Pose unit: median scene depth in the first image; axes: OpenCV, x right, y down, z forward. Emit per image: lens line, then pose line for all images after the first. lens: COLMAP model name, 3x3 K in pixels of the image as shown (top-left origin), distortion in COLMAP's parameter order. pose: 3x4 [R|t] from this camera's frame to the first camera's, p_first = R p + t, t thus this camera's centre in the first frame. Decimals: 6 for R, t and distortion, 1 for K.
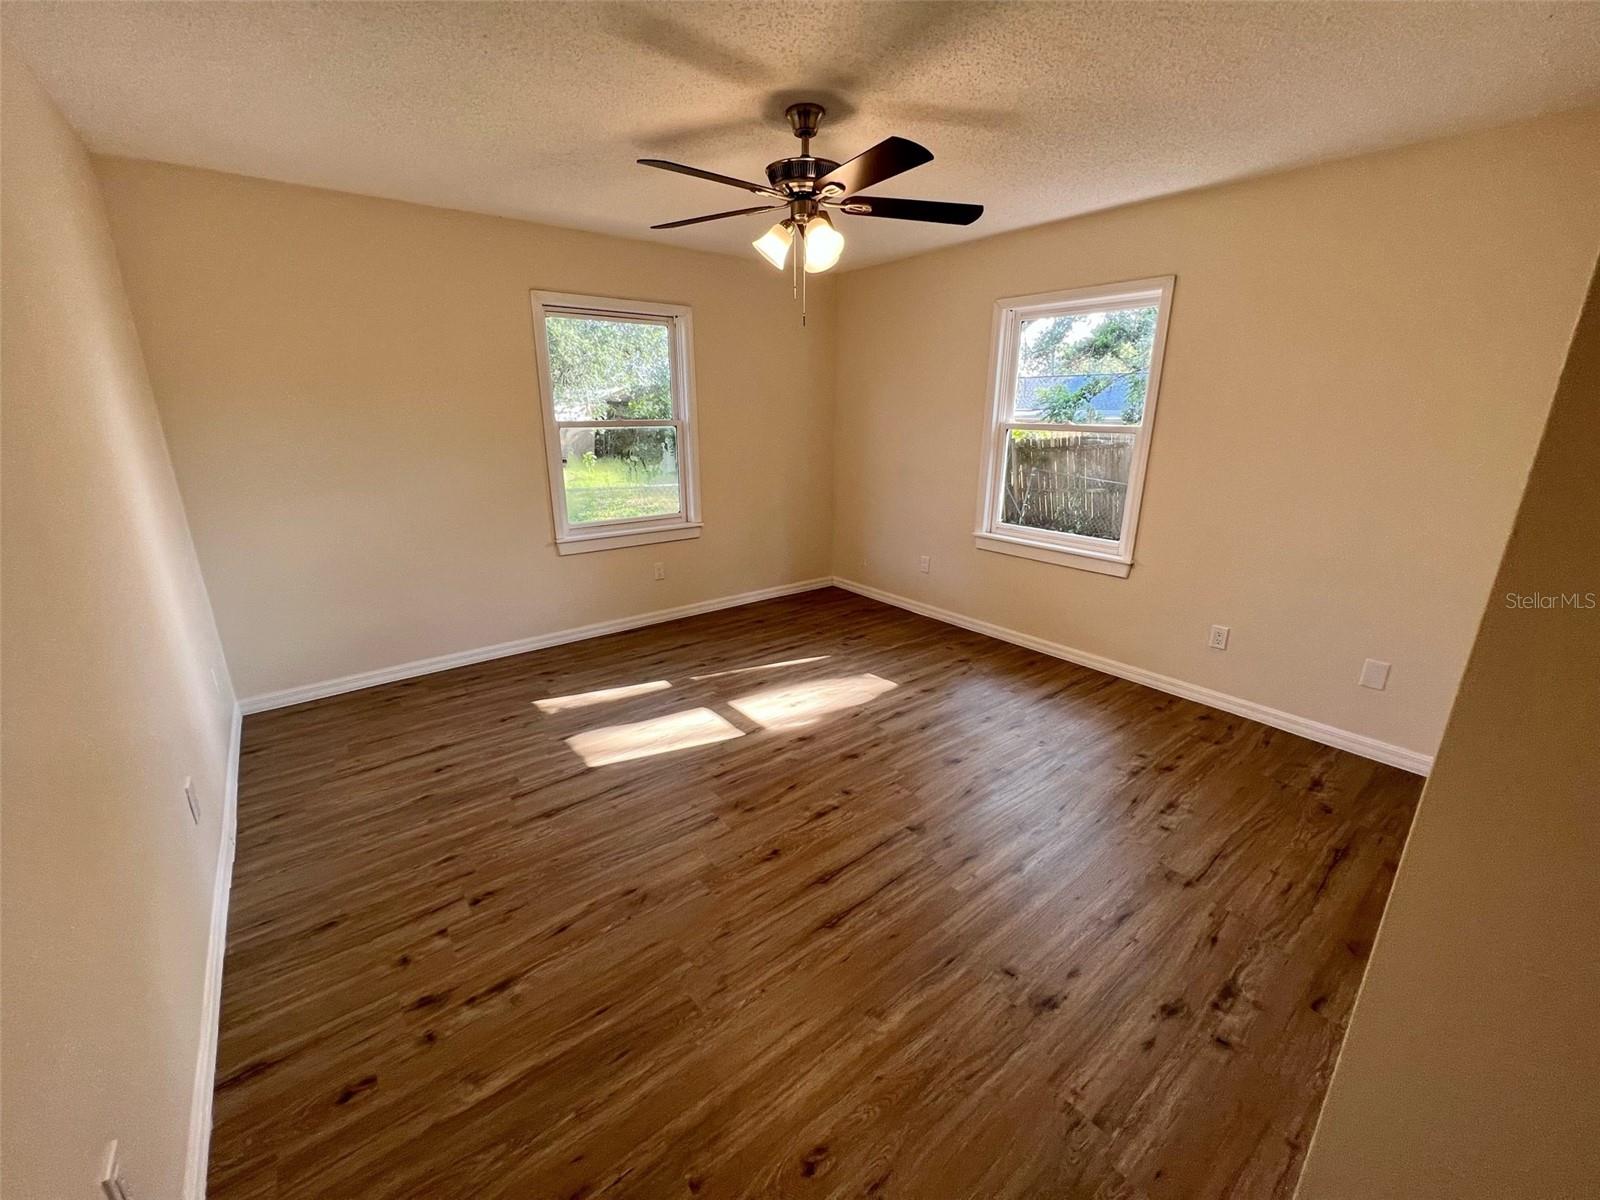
lens RADIAL K [[643.7, 0, 803.0], [0, 643.7, 605.2], [0, 0, 1]] dist [-0.005478, 0.001023]
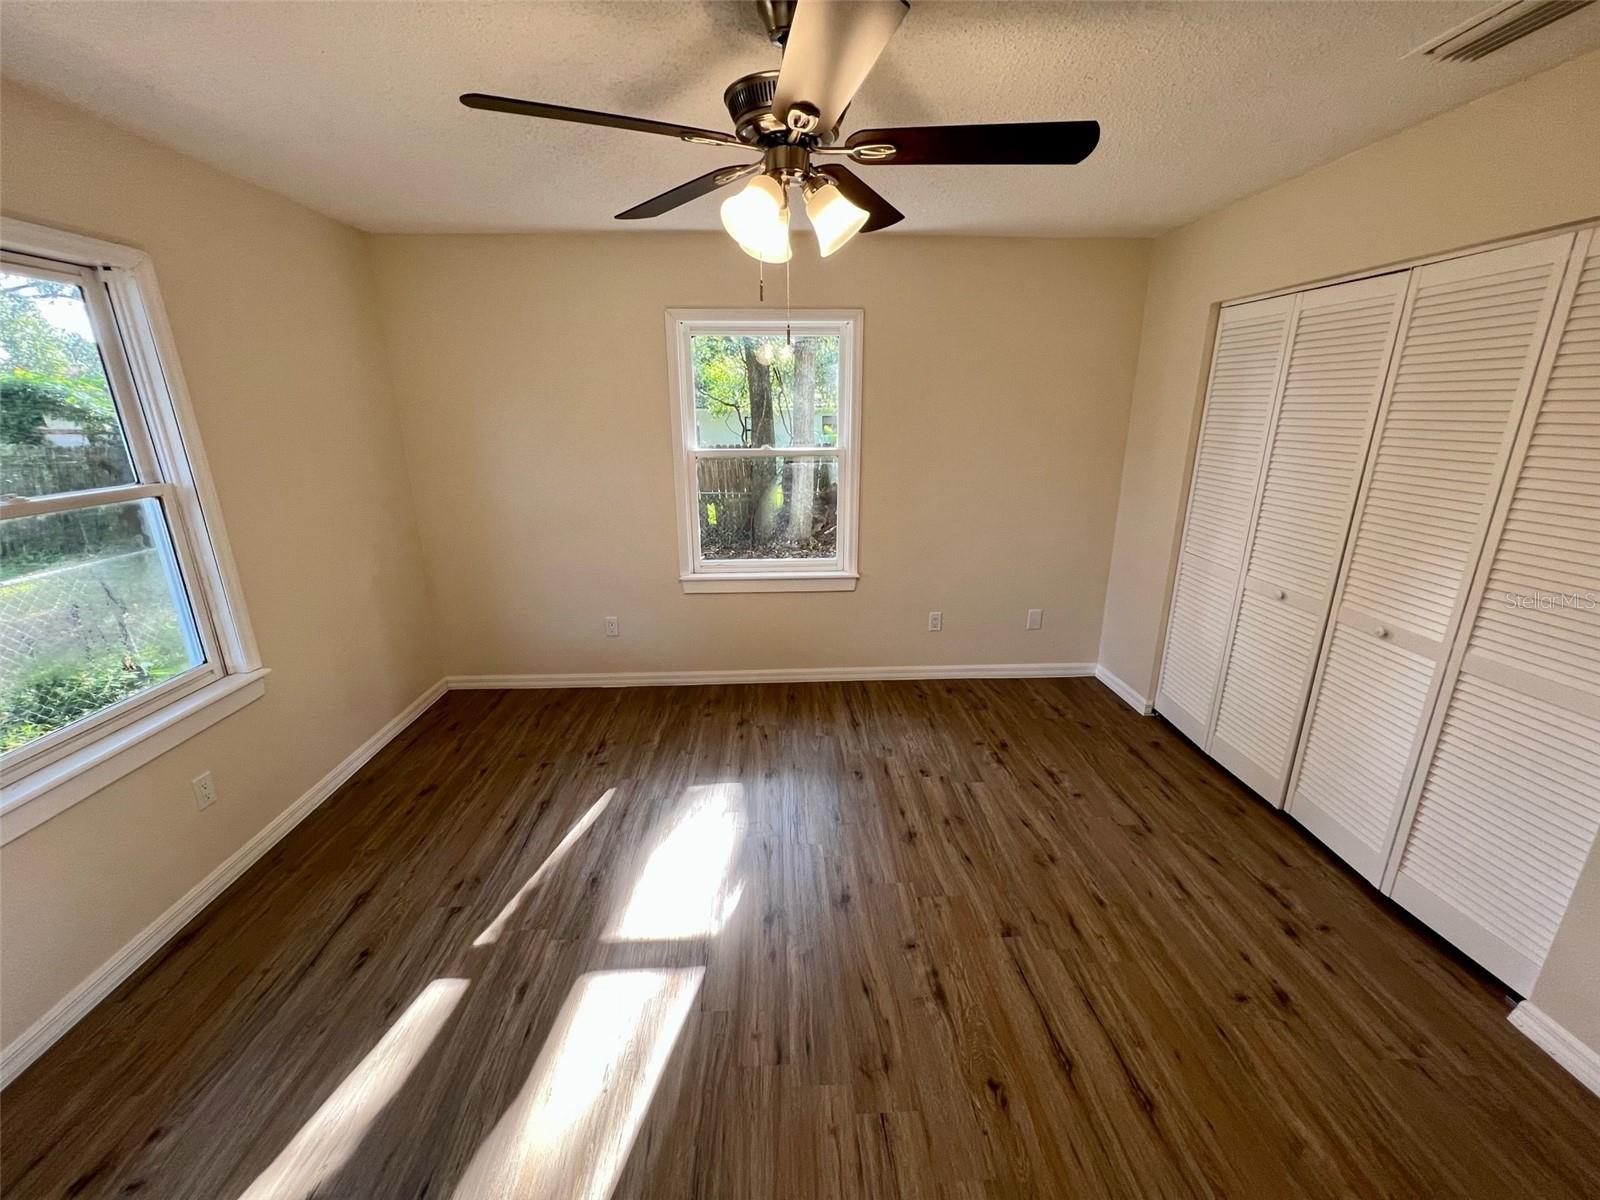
lens RADIAL K [[643.7, 0, 800.8], [0, 643.7, 594.0], [0, 0, 1]] dist [-0.005478, 0.001023]
pose [[0.587645, -0.234849, 0.774287, -0.361957], [0.243733, 0.963880, 0.107374, -0.166631], [-0.771536, 0.125621, 0.623660, 0.395775]]
